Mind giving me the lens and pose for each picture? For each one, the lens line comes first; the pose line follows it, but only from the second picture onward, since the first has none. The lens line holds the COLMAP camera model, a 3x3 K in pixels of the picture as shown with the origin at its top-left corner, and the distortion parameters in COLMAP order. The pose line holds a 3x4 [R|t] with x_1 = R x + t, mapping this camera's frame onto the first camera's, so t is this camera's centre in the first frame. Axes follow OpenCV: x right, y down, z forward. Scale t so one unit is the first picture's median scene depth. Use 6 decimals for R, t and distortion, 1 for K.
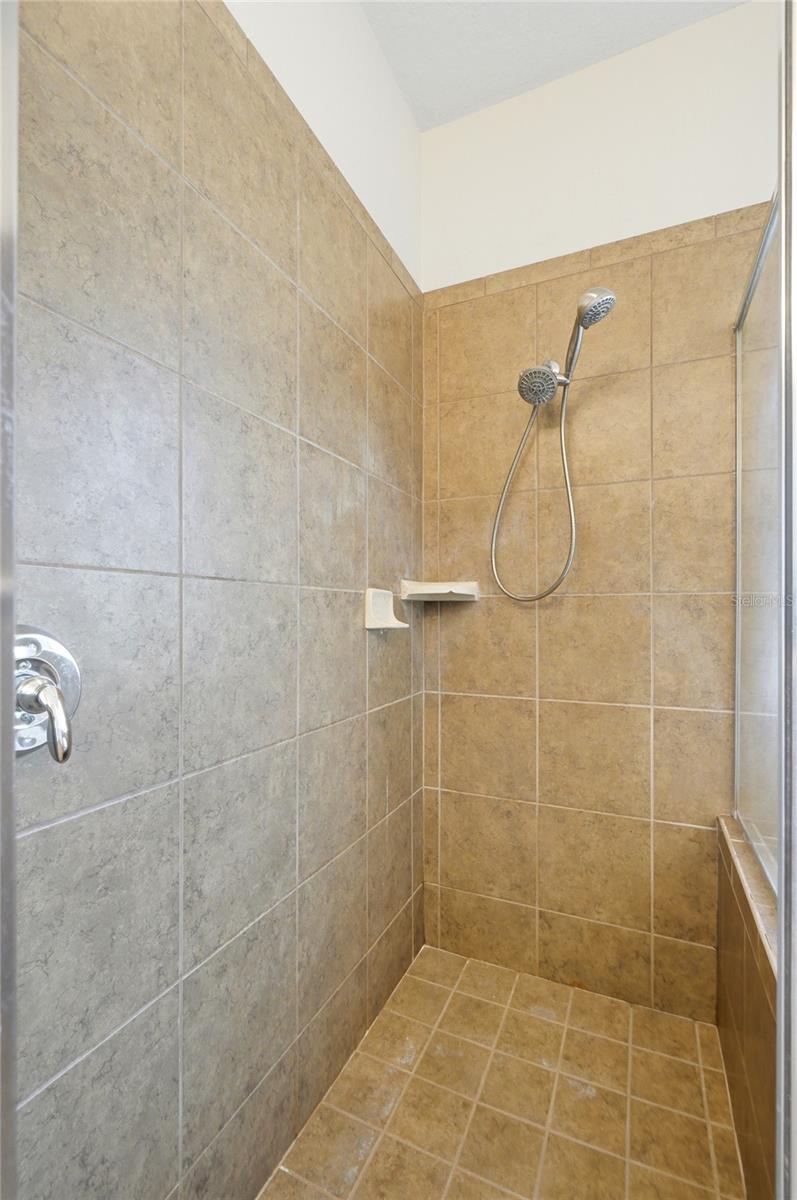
lens RADIAL K [[533.9, 0, 390.0], [0, 533.9, 603.1], [0, 0, 1]] dist [-0.006777, 0.003093]
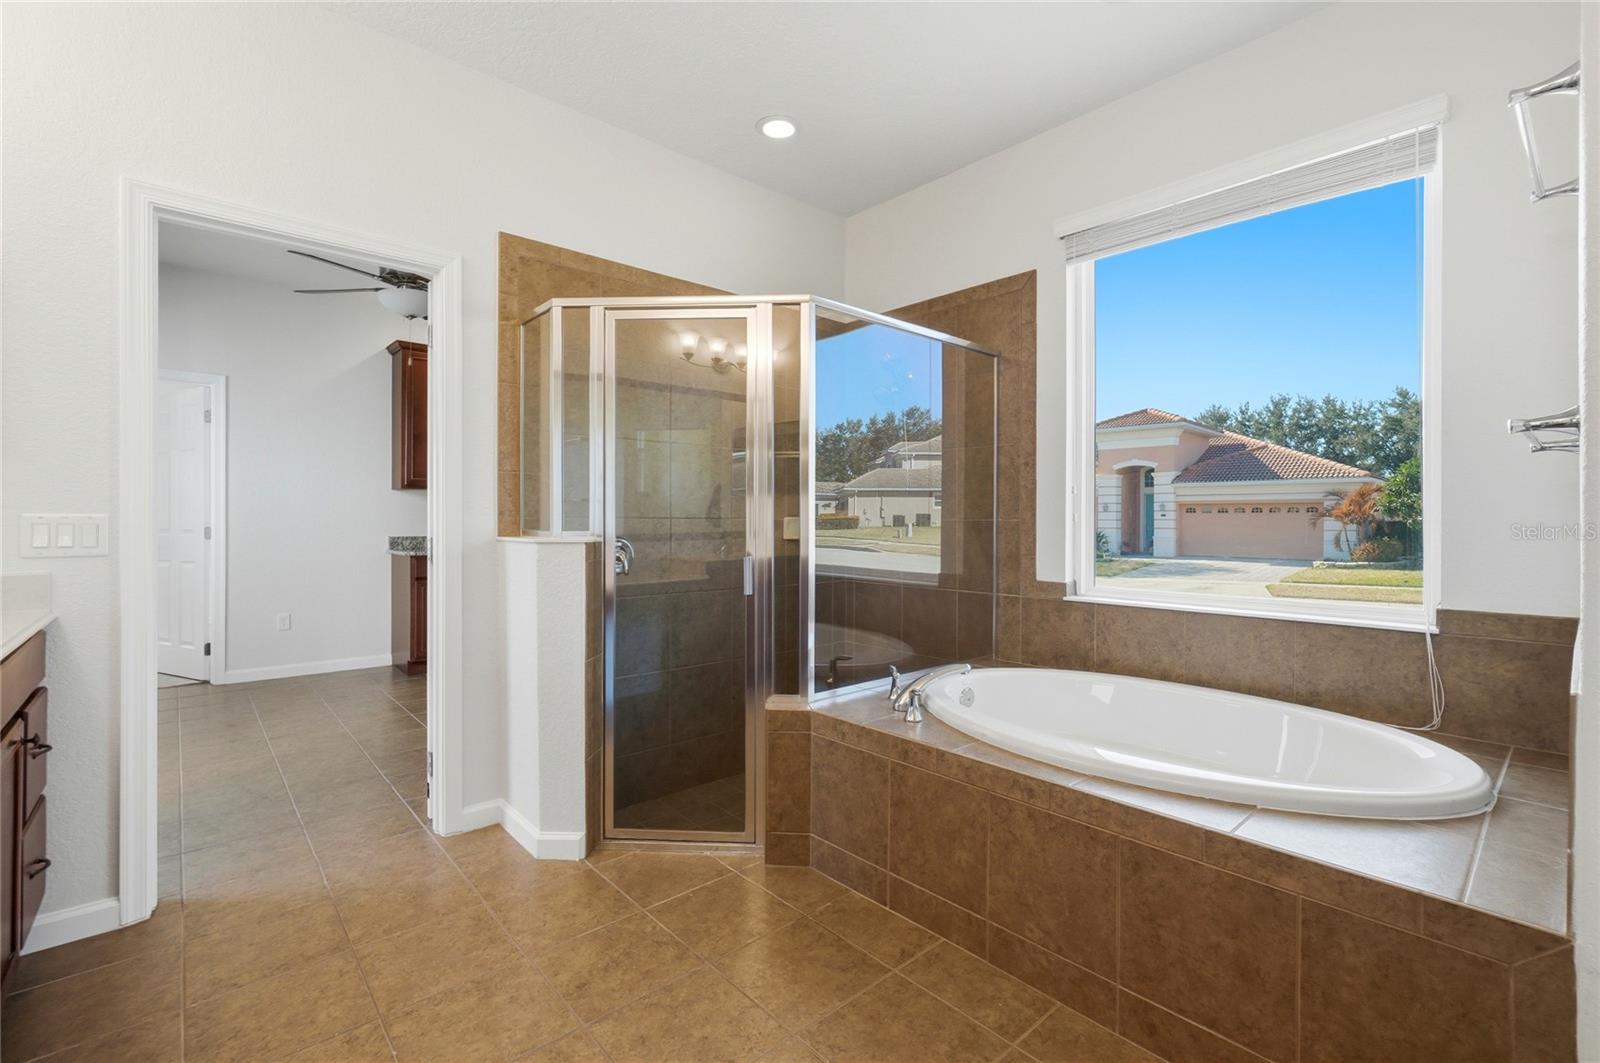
lens RADIAL K [[711.9, 0, 814.8], [0, 711.9, 509.3], [0, 0, 1]] dist [-0.006777, 0.003093]
pose [[0.919848, 0.003022, -0.392264, 1.308108], [-0.000227, 0.999974, 0.007172, -0.093827], [0.392276, -0.006509, 0.919825, -1.558794]]
